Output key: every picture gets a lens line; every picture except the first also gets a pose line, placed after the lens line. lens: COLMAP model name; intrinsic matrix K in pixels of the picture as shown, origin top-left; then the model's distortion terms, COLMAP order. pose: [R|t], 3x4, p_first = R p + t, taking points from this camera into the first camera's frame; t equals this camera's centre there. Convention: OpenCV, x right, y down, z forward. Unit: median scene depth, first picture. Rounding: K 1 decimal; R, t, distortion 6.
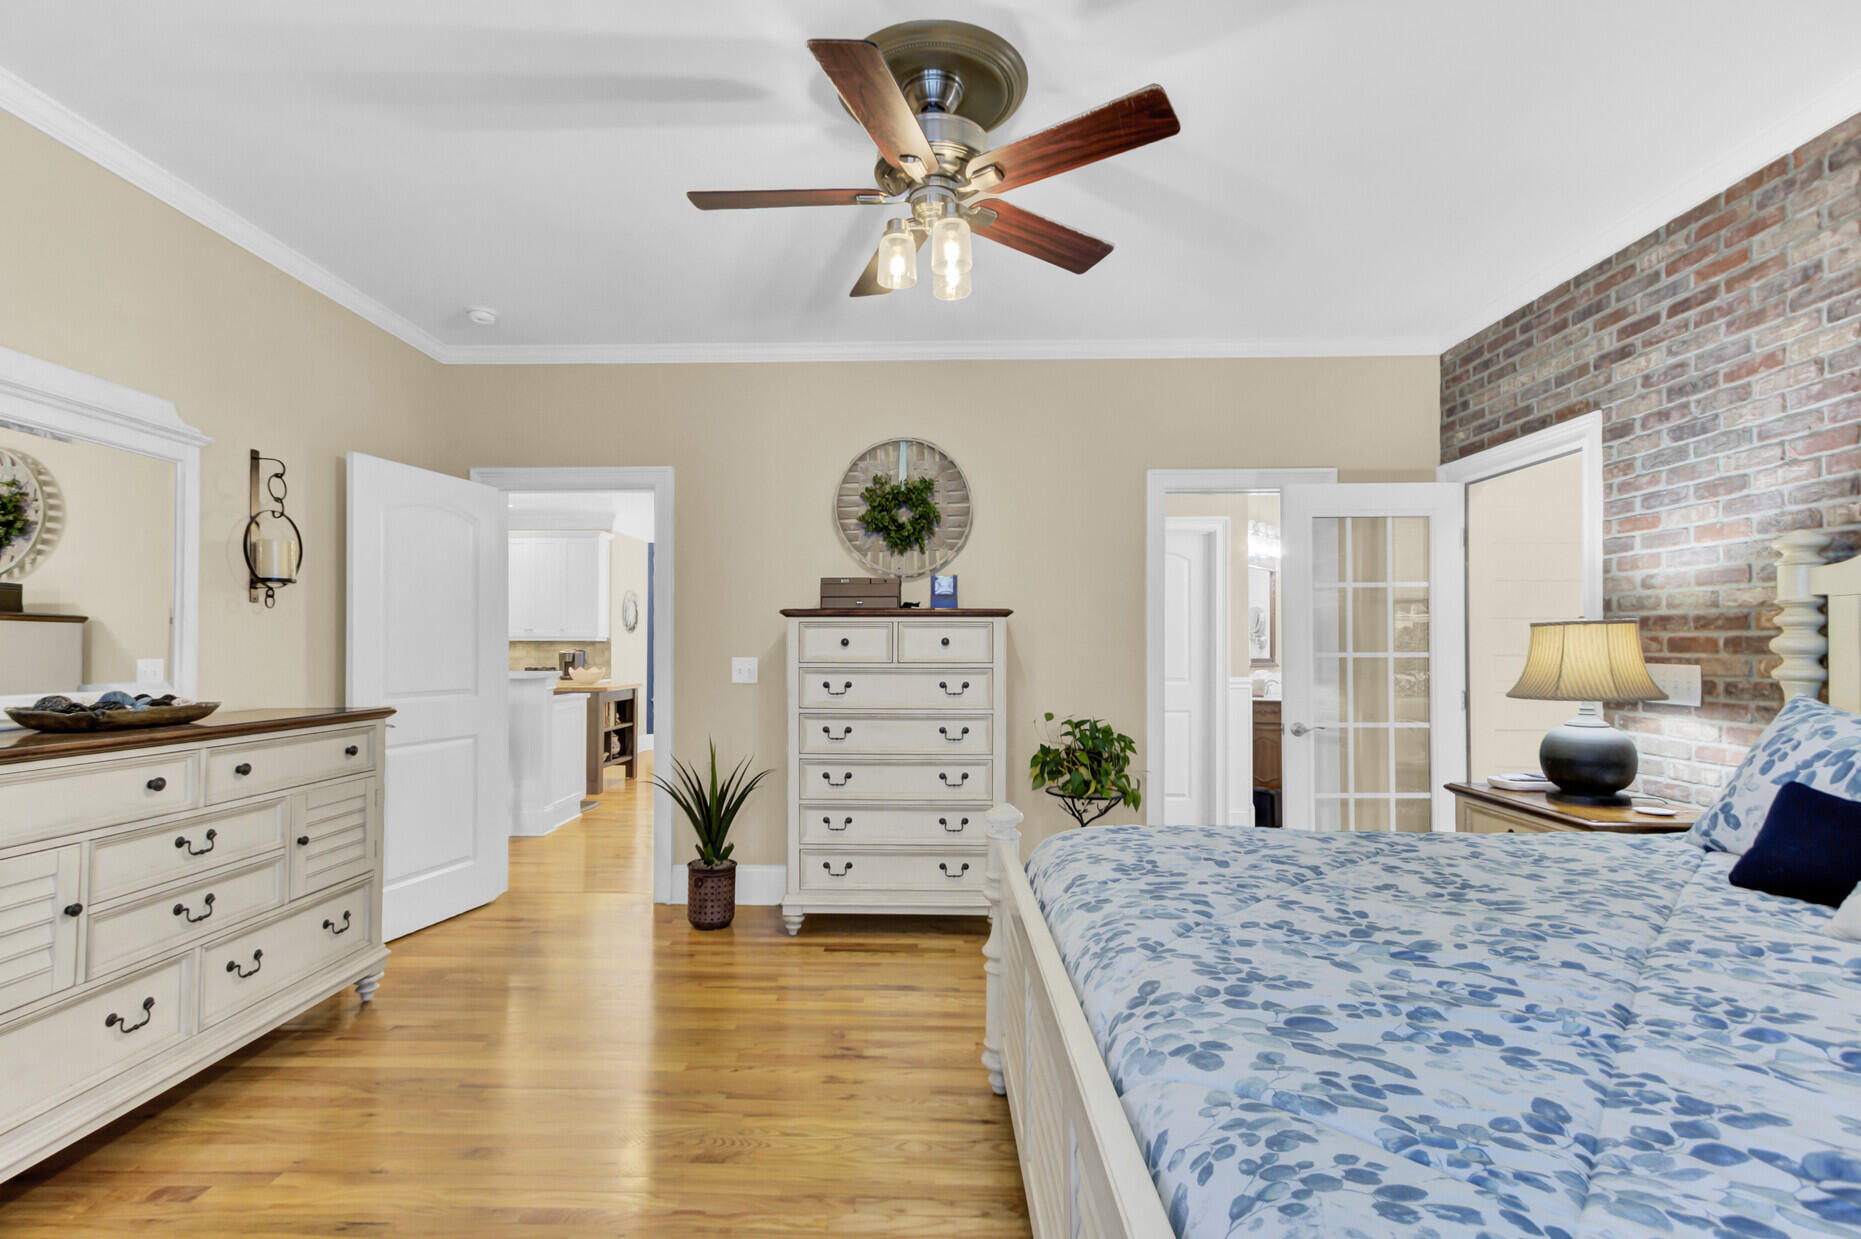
lens RADIAL K [[835.7, 0, 897.6], [0, 835.7, 646.3], [0, 0, 1]] dist [0.015676, 0.004076]
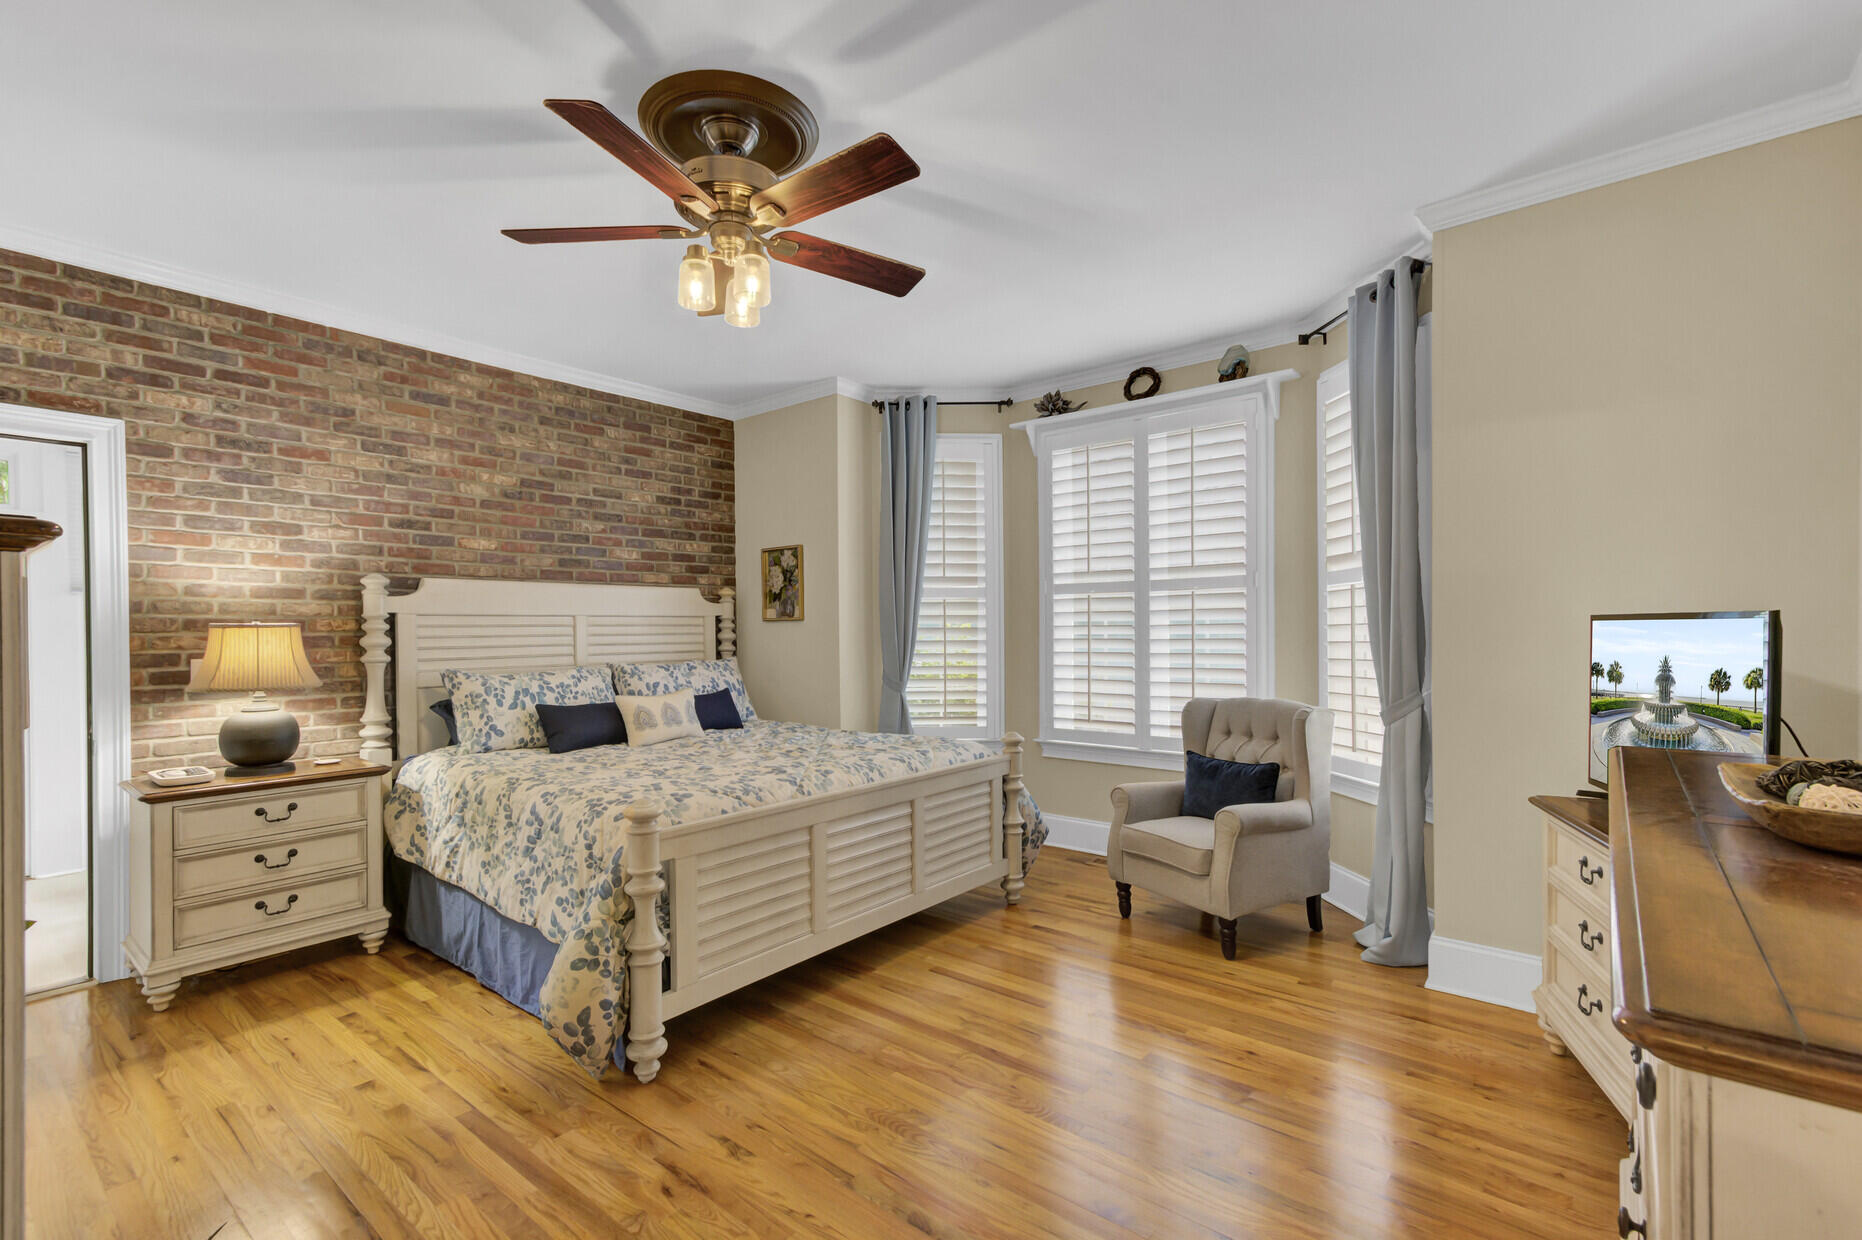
lens RADIAL K [[836.2, 0, 927.6], [0, 836.2, 629.6], [0, 0, 1]] dist [0.015676, 0.004076]
pose [[-0.799186, 0.004463, 0.601067, -0.666263], [0.005955, 0.999982, 0.000493, -0.016401], [-0.601054, 0.003973, -0.799199, 1.391345]]
